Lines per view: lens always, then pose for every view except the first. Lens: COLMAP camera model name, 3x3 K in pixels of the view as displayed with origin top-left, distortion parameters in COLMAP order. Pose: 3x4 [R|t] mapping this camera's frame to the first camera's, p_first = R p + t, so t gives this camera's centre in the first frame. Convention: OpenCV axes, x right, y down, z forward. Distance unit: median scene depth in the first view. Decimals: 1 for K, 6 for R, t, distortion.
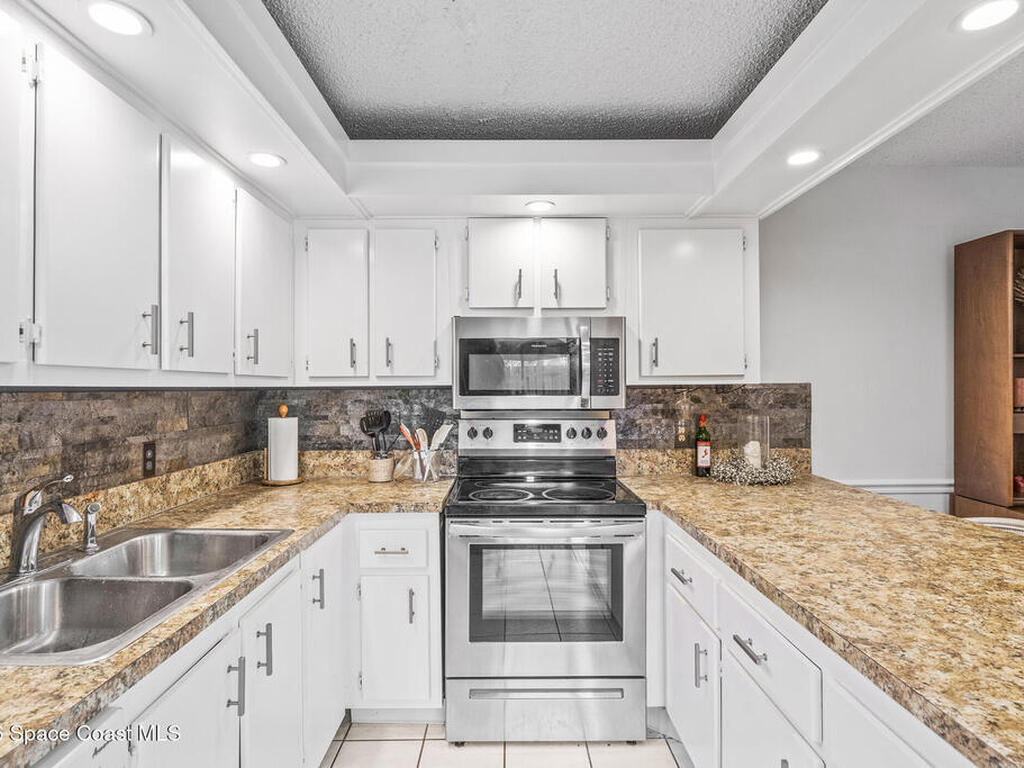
lens RADIAL K [[550.5, 0, 512.0], [0, 550.5, 384.0], [0, 0, 1]] dist [0.000236, 0.000543]
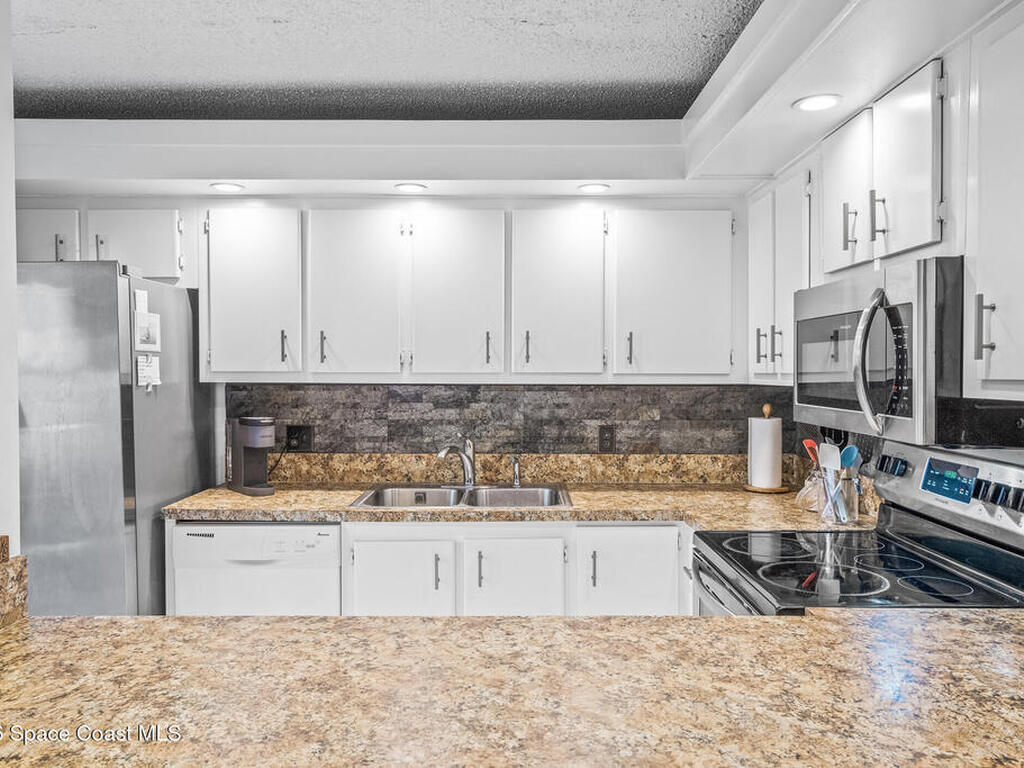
lens RADIAL K [[773.1, 0, 512.0], [0, 773.1, 384.0], [0, 0, 1]] dist [0.006985, 0.002087]
pose [[-0.009300, 0.024639, -0.999653, 1.225464], [0.004791, 0.999686, 0.024595, -0.039045], [0.999945, -0.004561, -0.009415, 0.868714]]
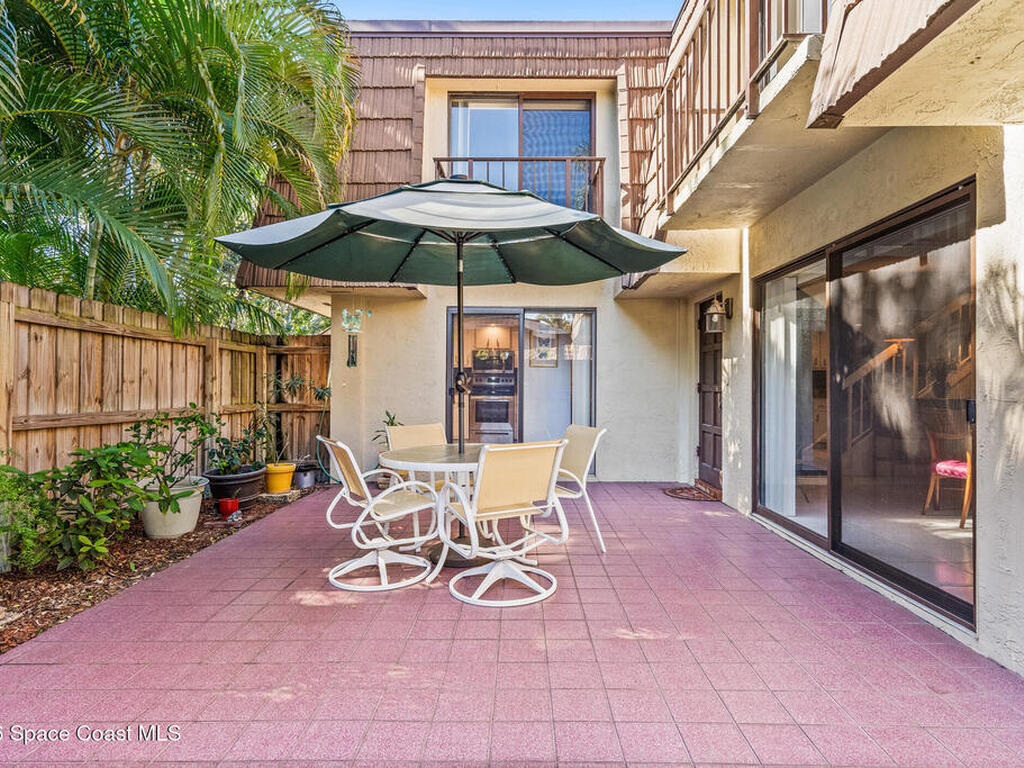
lens RADIAL K [[550.5, 0, 512.0], [0, 550.5, 384.0], [0, 0, 1]] dist [0.000236, 0.000543]
pose [[0.999679, 0.010685, -0.022980, 0.396188], [-0.010719, 0.999942, -0.001383, 0.175792], [0.022964, 0.001629, 0.999735, -4.252427]]
